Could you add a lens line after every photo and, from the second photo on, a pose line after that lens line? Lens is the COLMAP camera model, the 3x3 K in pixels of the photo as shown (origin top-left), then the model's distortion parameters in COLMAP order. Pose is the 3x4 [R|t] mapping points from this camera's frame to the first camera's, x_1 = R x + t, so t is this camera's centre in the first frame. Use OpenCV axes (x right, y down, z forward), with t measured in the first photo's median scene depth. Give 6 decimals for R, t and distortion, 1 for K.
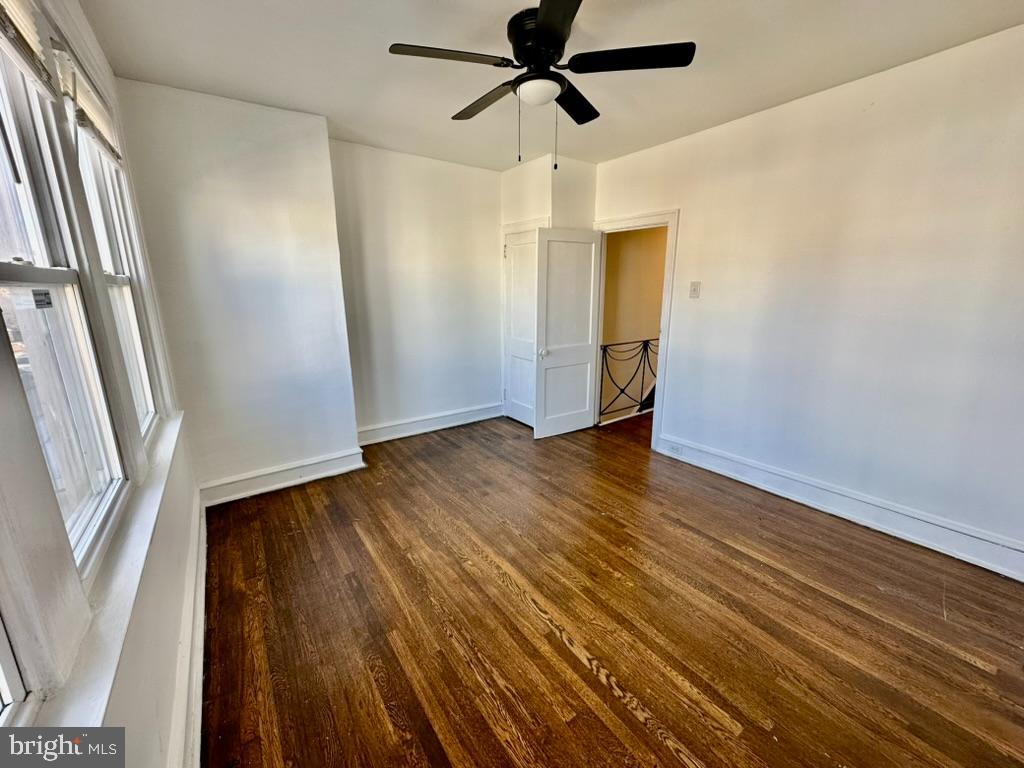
lens RADIAL K [[407.3, 0, 512.0], [0, 407.3, 384.0], [0, 0, 1]] dist [-0.001201, -0.000062]
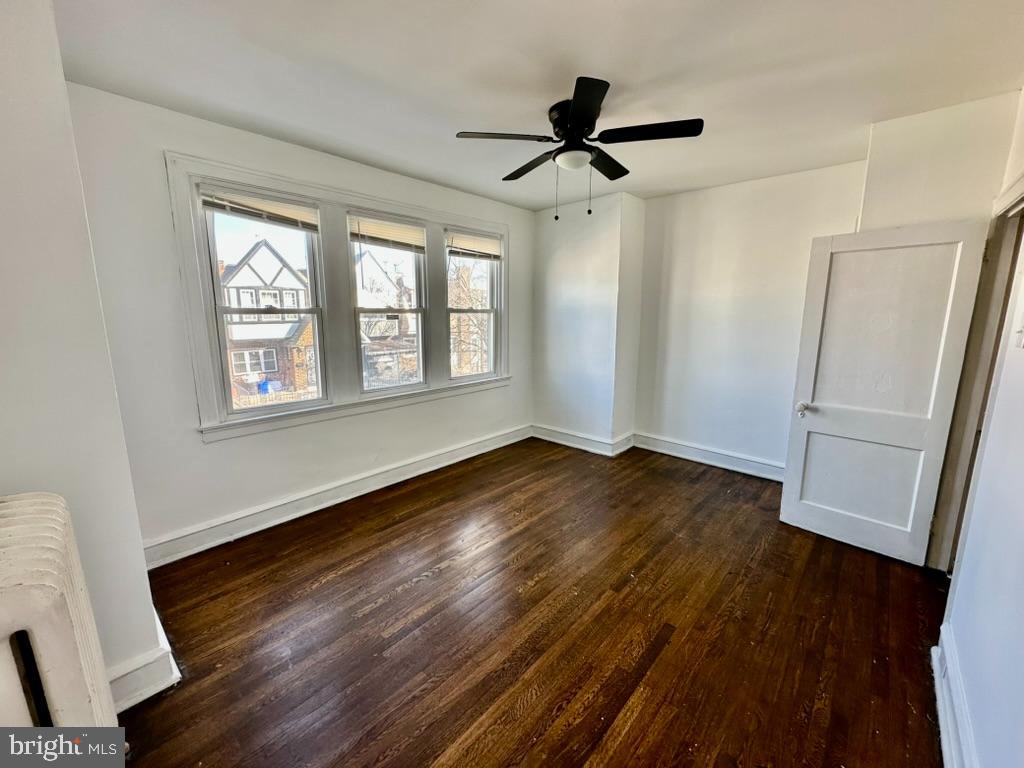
lens RADIAL K [[407.3, 0, 512.0], [0, 407.3, 384.0], [0, 0, 1]] dist [-0.001201, -0.000062]
pose [[0.204660, 0.176162, -0.962850, 1.000351], [-0.232865, 0.964193, 0.126911, -0.134382], [0.950730, 0.198241, 0.238354, 0.501548]]
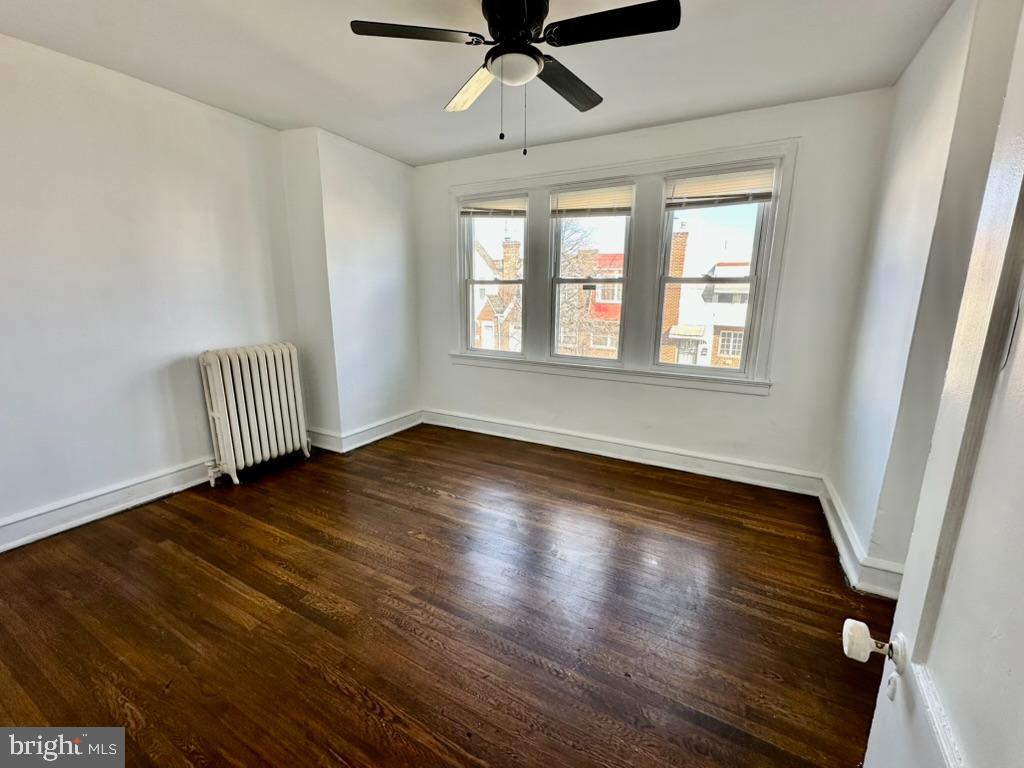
lens RADIAL K [[417.6, 0, 510.7], [0, 417.6, 381.1], [0, 0, 1]] dist [0.000013, 0.000228]
pose [[-0.898354, 0.089372, -0.430084, 0.416475], [-0.106153, 0.905898, 0.409977, -0.347667], [0.426252, 0.413959, -0.804330, 1.559012]]
